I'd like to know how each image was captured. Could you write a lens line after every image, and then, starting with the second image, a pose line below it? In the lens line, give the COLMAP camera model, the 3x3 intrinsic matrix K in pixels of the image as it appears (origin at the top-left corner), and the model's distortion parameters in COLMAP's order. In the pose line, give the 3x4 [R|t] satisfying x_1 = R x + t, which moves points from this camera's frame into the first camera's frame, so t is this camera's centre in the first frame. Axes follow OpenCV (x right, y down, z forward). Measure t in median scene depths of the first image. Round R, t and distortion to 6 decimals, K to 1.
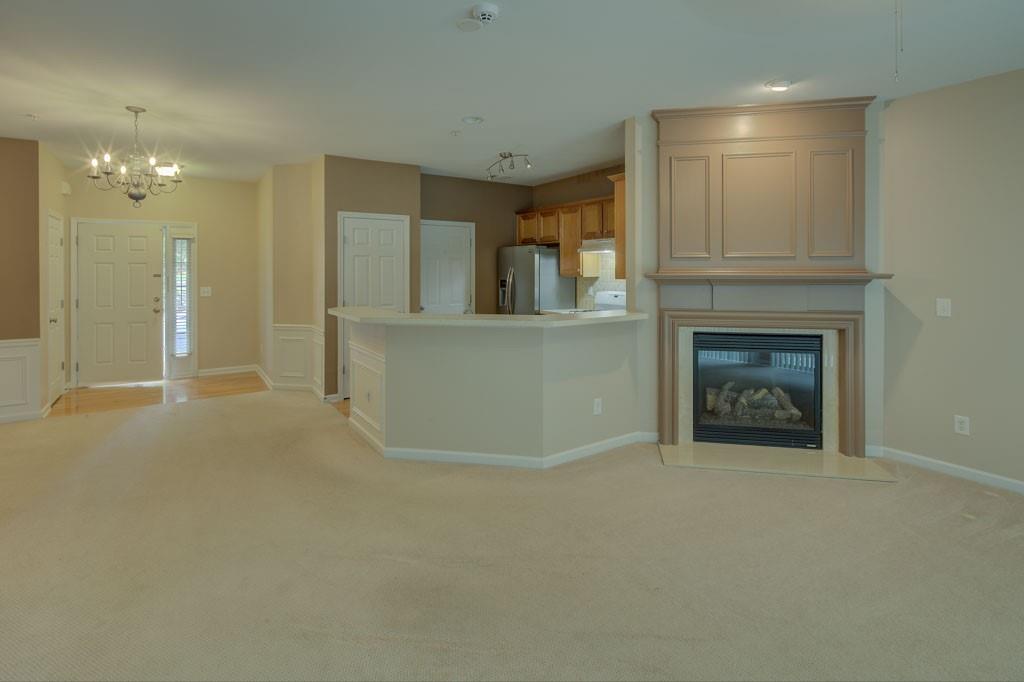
lens RADIAL K [[502.8, 0, 510.8], [0, 502.8, 271.5], [0, 0, 1]] dist [0.000598, -0.000758]
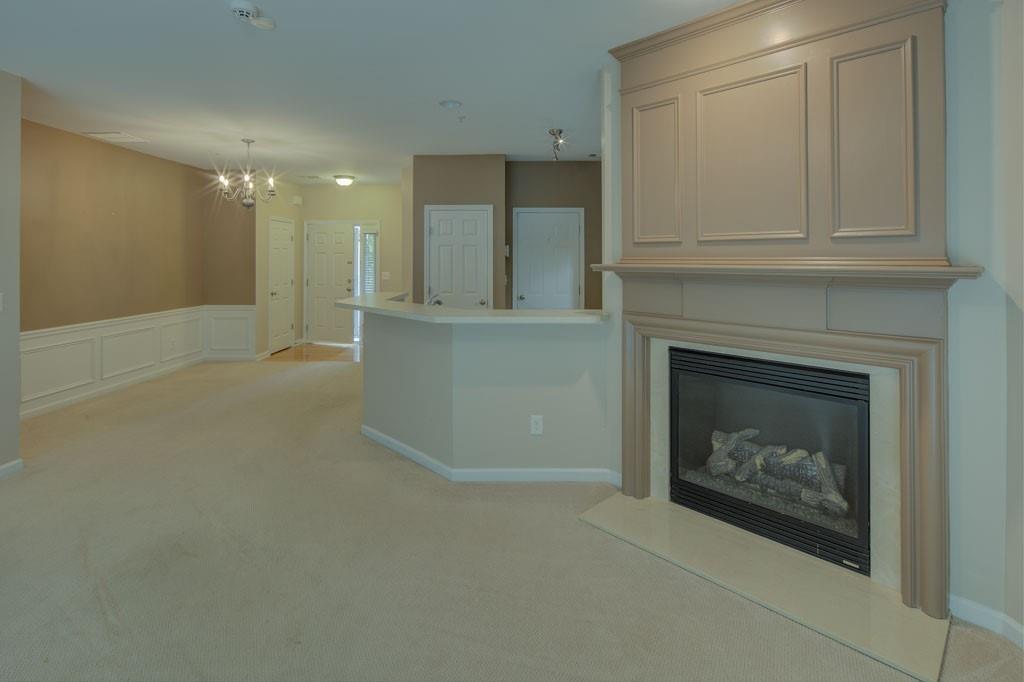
lens RADIAL K [[500.4, 0, 511.5], [0, 500.4, 253.5], [0, 0, 1]] dist [-0.001929, -0.000378]
pose [[0.816935, -0.004250, -0.576714, 0.590675], [-0.002253, 0.999942, -0.010561, -0.003891], [0.576725, 0.009927, 0.816878, 0.291547]]
